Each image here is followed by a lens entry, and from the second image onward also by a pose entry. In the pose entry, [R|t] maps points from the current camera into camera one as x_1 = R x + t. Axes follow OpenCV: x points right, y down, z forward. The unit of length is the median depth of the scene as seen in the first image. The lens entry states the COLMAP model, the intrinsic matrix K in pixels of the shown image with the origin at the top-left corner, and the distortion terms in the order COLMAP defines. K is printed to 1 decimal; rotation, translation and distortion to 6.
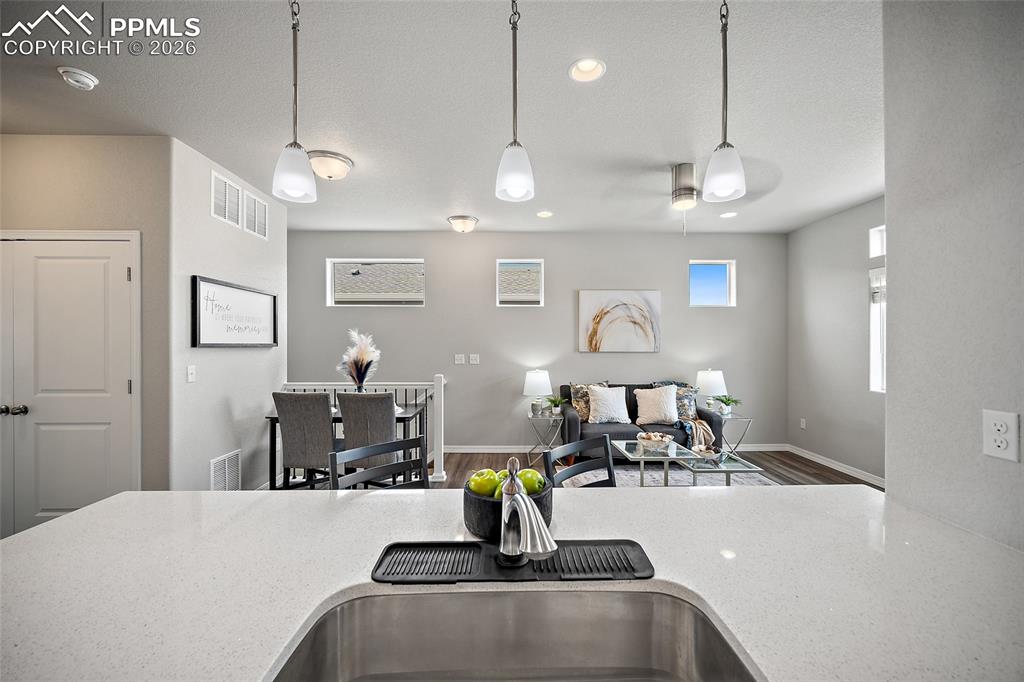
lens RADIAL K [[406.7, 0, 518.1], [0, 406.7, 341.5], [0, 0, 1]] dist [0.001296, 0.000135]
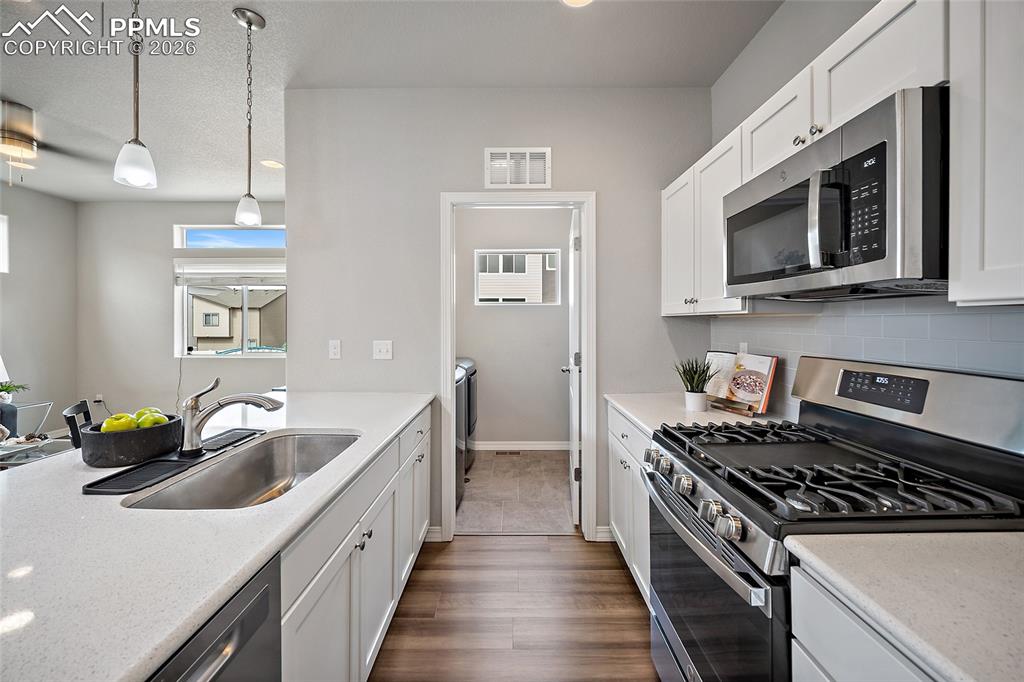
lens RADIAL K [[406.7, 0, 515.4], [0, 406.7, 319.2], [0, 0, 1]] dist [0.001296, 0.000135]
pose [[0.016433, 0.007243, 0.999839, -0.347143], [-0.001786, 0.999972, -0.007215, 0.014184], [-0.999863, -0.001667, 0.016445, -0.042966]]
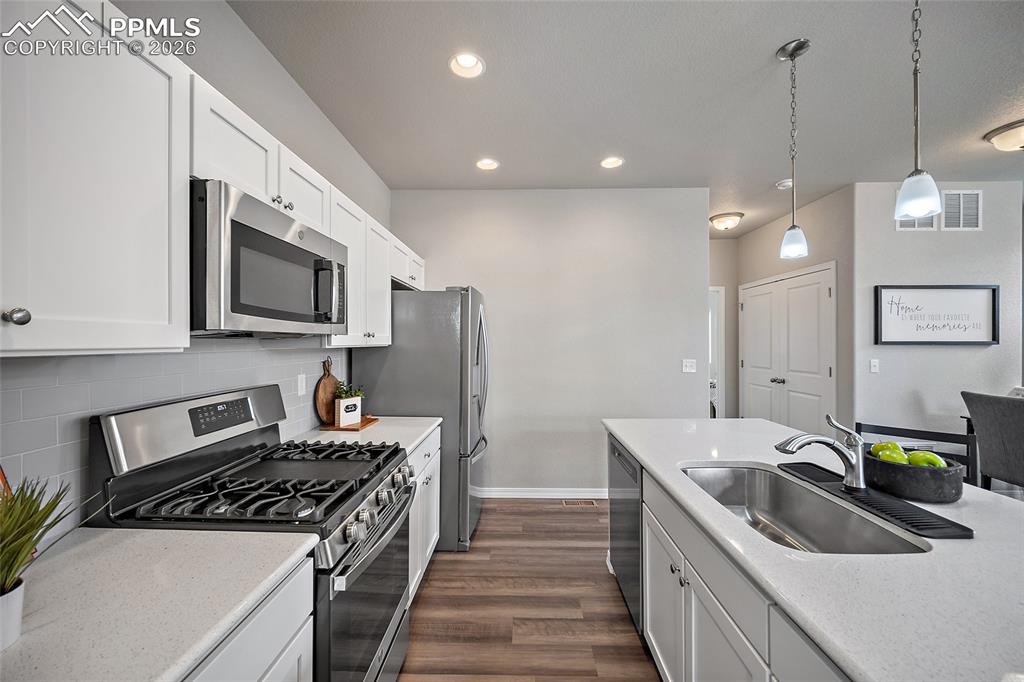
lens RADIAL K [[406.7, 0, 512.4], [0, 406.7, 341.4], [0, 0, 1]] dist [0.001296, 0.000135]
pose [[-0.036492, 0.000400, -0.999334, 0.351845], [0.006457, 0.999979, 0.000165, -0.001435], [0.999313, -0.006447, -0.036494, -0.036936]]
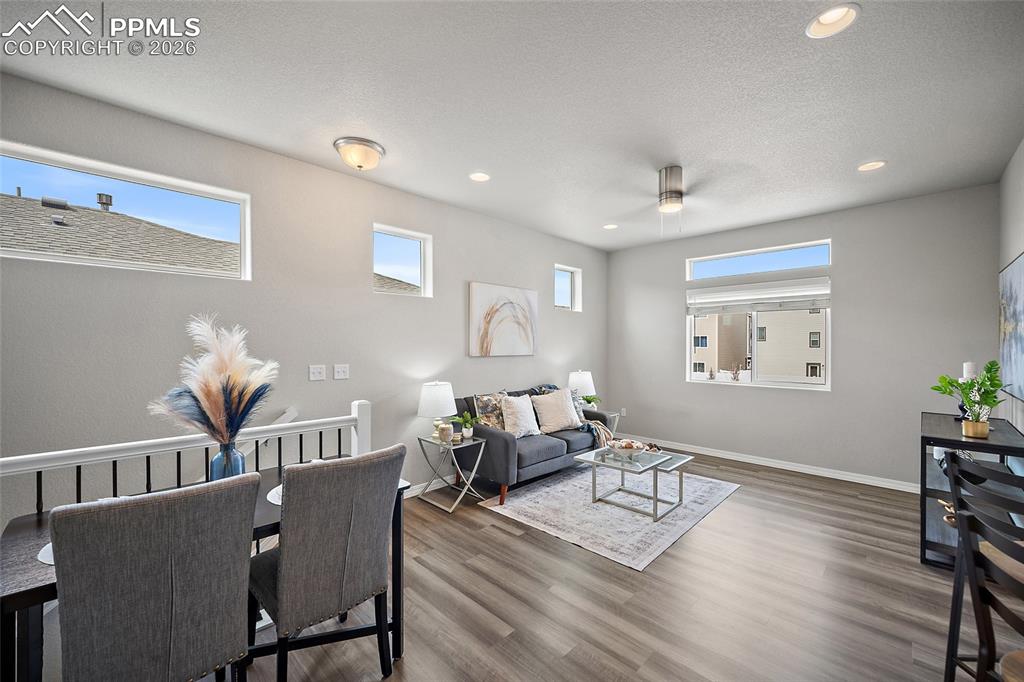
lens RADIAL K [[406.7, 0, 513.9], [0, 406.7, 347.0], [0, 0, 1]] dist [0.001296, 0.000135]
pose [[0.721368, -0.004115, 0.692540, -0.464144], [-0.002314, 0.999962, 0.008351, -0.000990], [-0.692548, -0.007627, 0.721331, 0.449137]]
